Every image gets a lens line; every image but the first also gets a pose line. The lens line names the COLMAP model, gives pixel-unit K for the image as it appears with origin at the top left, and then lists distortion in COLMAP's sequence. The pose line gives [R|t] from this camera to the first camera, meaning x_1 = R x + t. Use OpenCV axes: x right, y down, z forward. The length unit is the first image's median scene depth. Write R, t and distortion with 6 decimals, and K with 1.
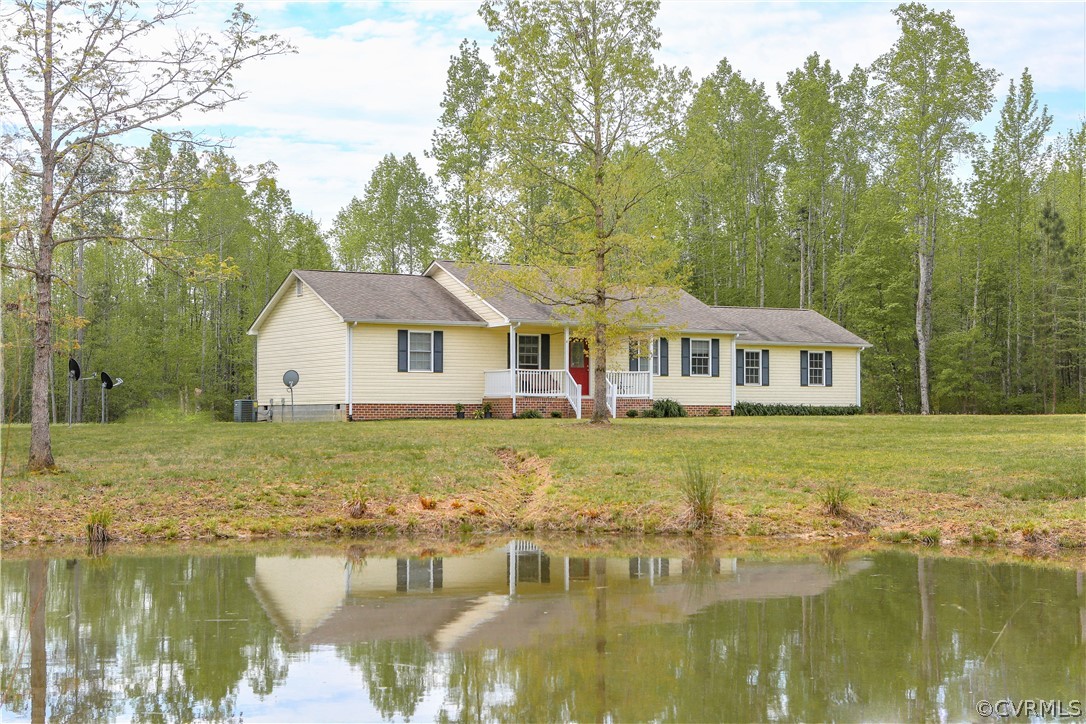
lens RADIAL K [[1707.8, 0, 543.0], [0, 1707.8, 362.0], [0, 0, 1]] dist [0.023437, 0.050719]
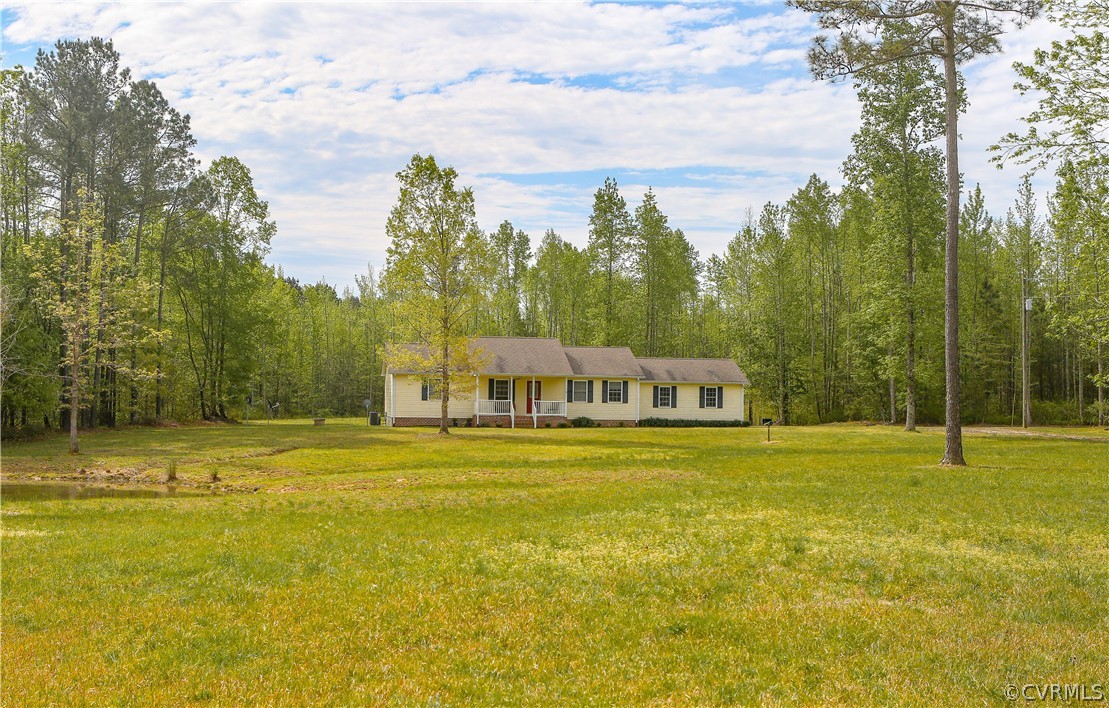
lens RADIAL K [[1383.6, 0, 534.2], [0, 1383.6, 394.0], [0, 0, 1]] dist [0.012931, -0.364142]
pose [[0.940560, 0.012136, -0.339409, 0.434208], [-0.002232, 0.999561, 0.029556, -0.036949], [0.339619, -0.027042, 0.940174, -0.295898]]
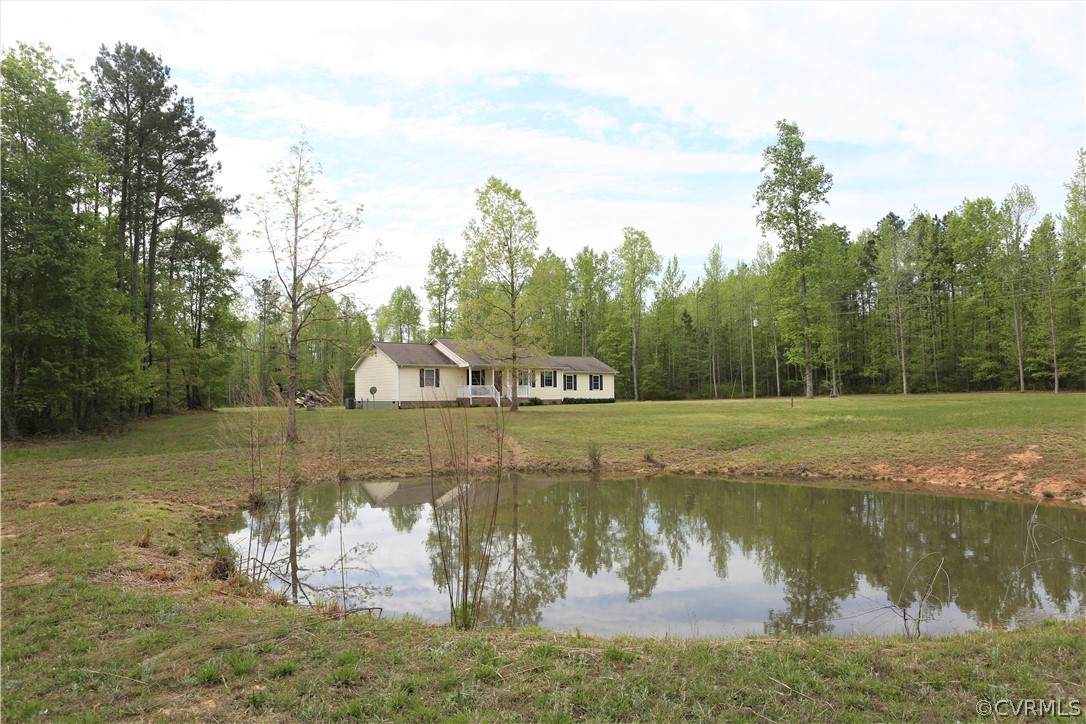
lens RADIAL K [[744.5, 0, 543.0], [0, 744.5, 362.0], [0, 0, 1]] dist [-0.109855, 0.084032]
pose [[0.993376, -0.005200, 0.114794, -0.028533], [0.006732, 0.999893, -0.012961, -0.011293], [-0.114715, 0.013648, 0.993305, -0.006774]]
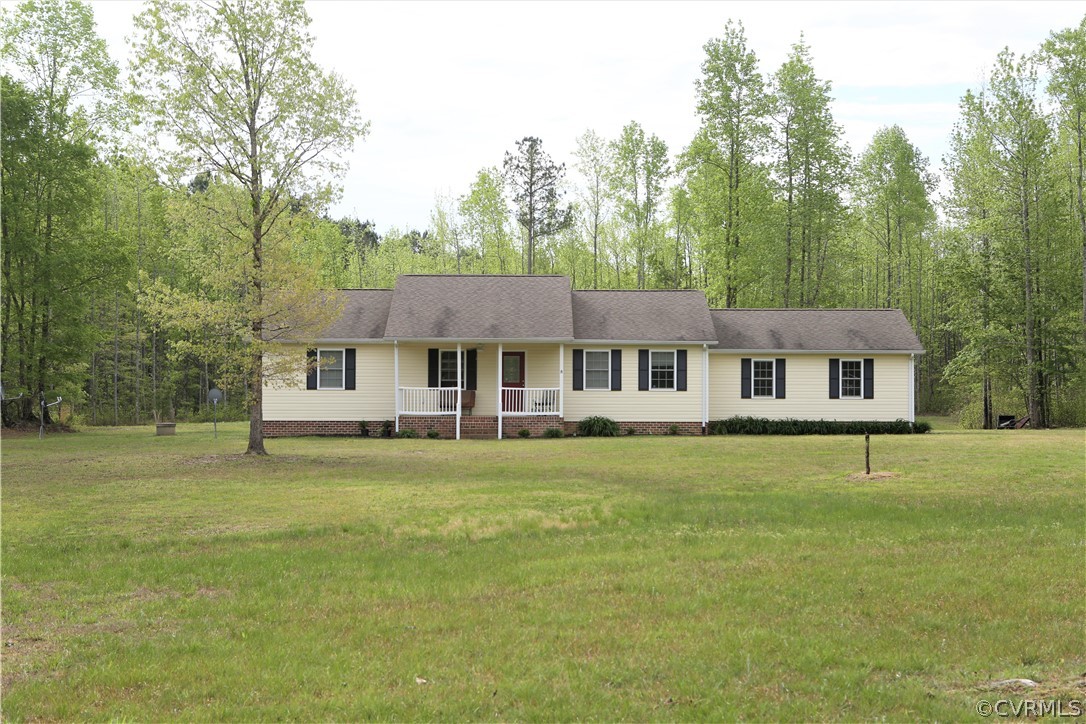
lens RADIAL K [[1733.4, 0, 543.0], [0, 1733.4, 362.0], [0, 0, 1]] dist [0.120522, 0.097702]
pose [[0.882605, -0.003325, -0.470103, 0.426962], [0.012819, 0.999773, 0.016996, -0.021455], [0.469940, -0.021027, 0.882448, 0.121337]]
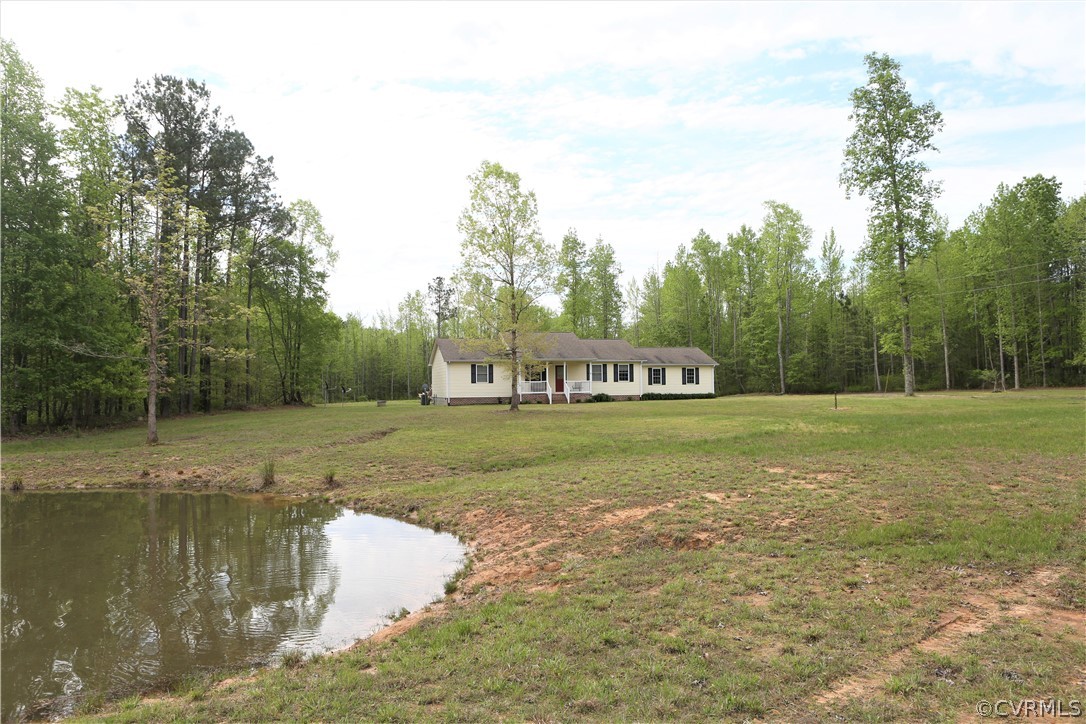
lens RADIAL K [[744.5, 0, 543.0], [0, 744.5, 362.0], [0, 0, 1]] dist [-0.109855, 0.084032]
pose [[0.973490, -0.019620, -0.227888, 0.184298], [0.019641, 0.999805, -0.002178, -0.014633], [0.227886, -0.002356, 0.973685, 0.061071]]
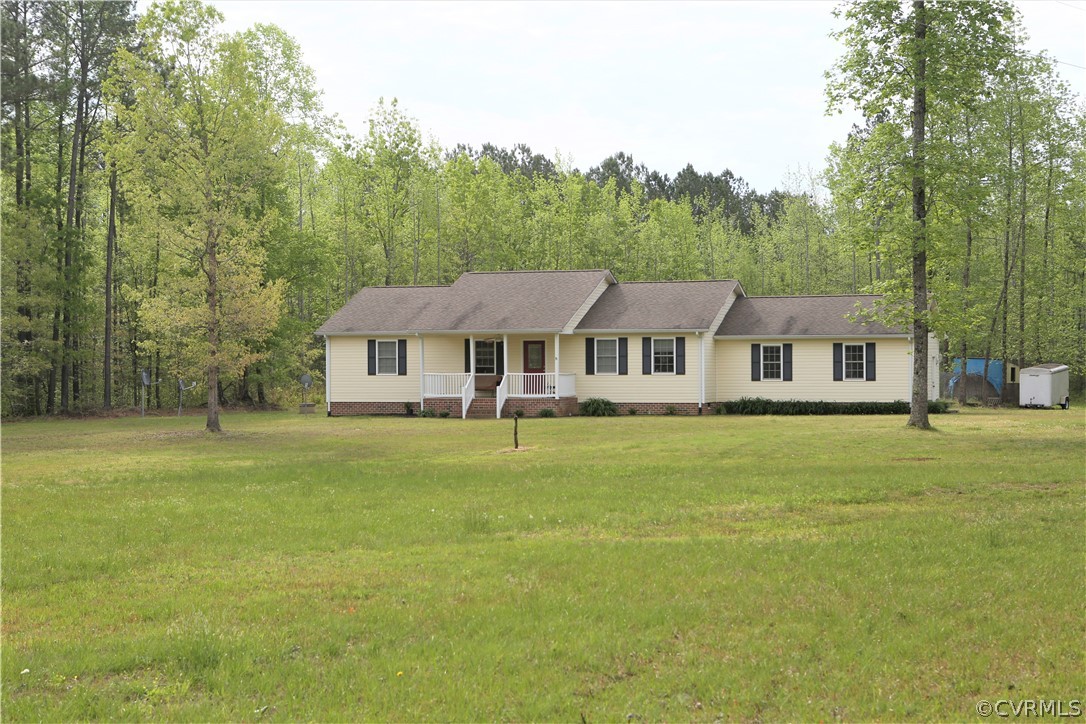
lens RADIAL K [[1854.8, 0, 512.0], [0, 1854.8, 361.5], [0, 0, 1]] dist [0.027331, 0.039768]
pose [[0.656586, -0.001910, -0.754249, 0.774403], [0.031650, 0.999186, 0.025022, -0.026725], [0.753587, -0.040301, 0.656111, 0.182711]]
